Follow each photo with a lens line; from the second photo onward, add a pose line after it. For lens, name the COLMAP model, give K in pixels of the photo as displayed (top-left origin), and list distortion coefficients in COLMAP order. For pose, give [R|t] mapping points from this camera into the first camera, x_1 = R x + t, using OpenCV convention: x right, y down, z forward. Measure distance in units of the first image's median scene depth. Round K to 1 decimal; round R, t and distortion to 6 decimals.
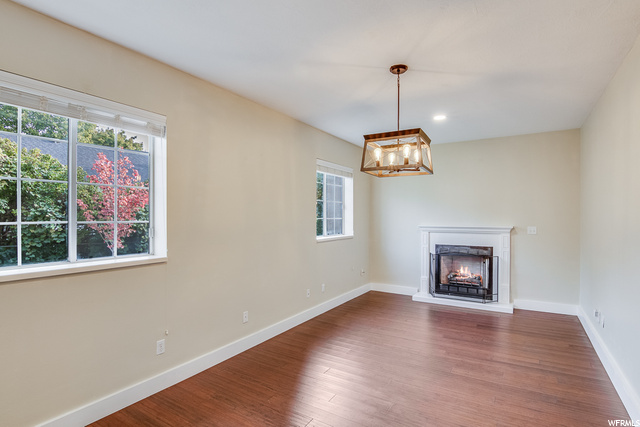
lens RADIAL K [[324.3, 0, 317.7], [0, 324.3, 216.7], [0, 0, 1]] dist [0.016300, -0.001430]
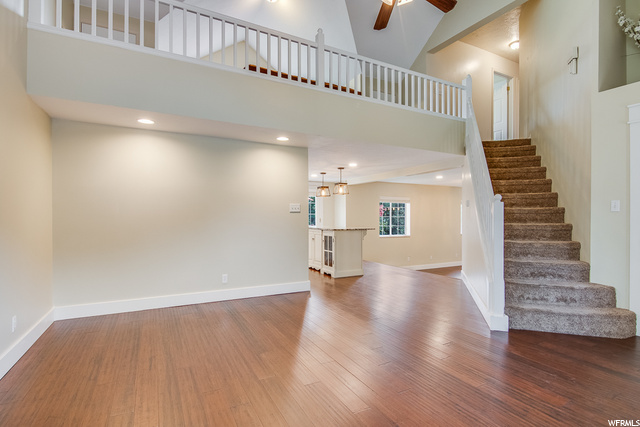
lens RADIAL K [[324.3, 0, 320.7], [0, 324.3, 216.6], [0, 0, 1]] dist [0.016300, -0.001430]
pose [[0.868554, 0.000590, -0.495593, 0.252146], [-0.004183, 0.999972, -0.006140, -0.033234], [0.495576, 0.007406, 0.868533, -1.410059]]
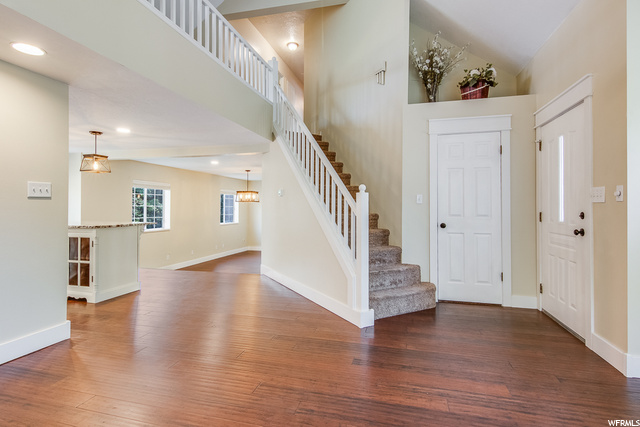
lens RADIAL K [[324.3, 0, 325.8], [0, 324.3, 202.4], [0, 0, 1]] dist [0.016300, -0.001430]
pose [[0.948990, 0.009554, 0.315162, -0.017999], [-0.003445, 0.999795, -0.019935, -0.035955], [-0.315288, 0.017832, 0.948828, -1.245462]]
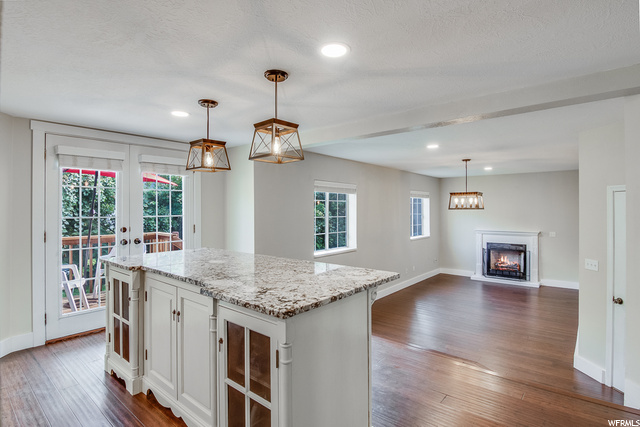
lens RADIAL K [[324.3, 0, 323.0], [0, 324.3, 205.1], [0, 0, 1]] dist [0.016300, -0.001430]
pose [[0.992512, -0.002850, -0.122113, -0.217074], [0.000947, 0.999877, -0.015641, -0.069055], [0.122143, 0.015408, 0.992393, -0.627990]]
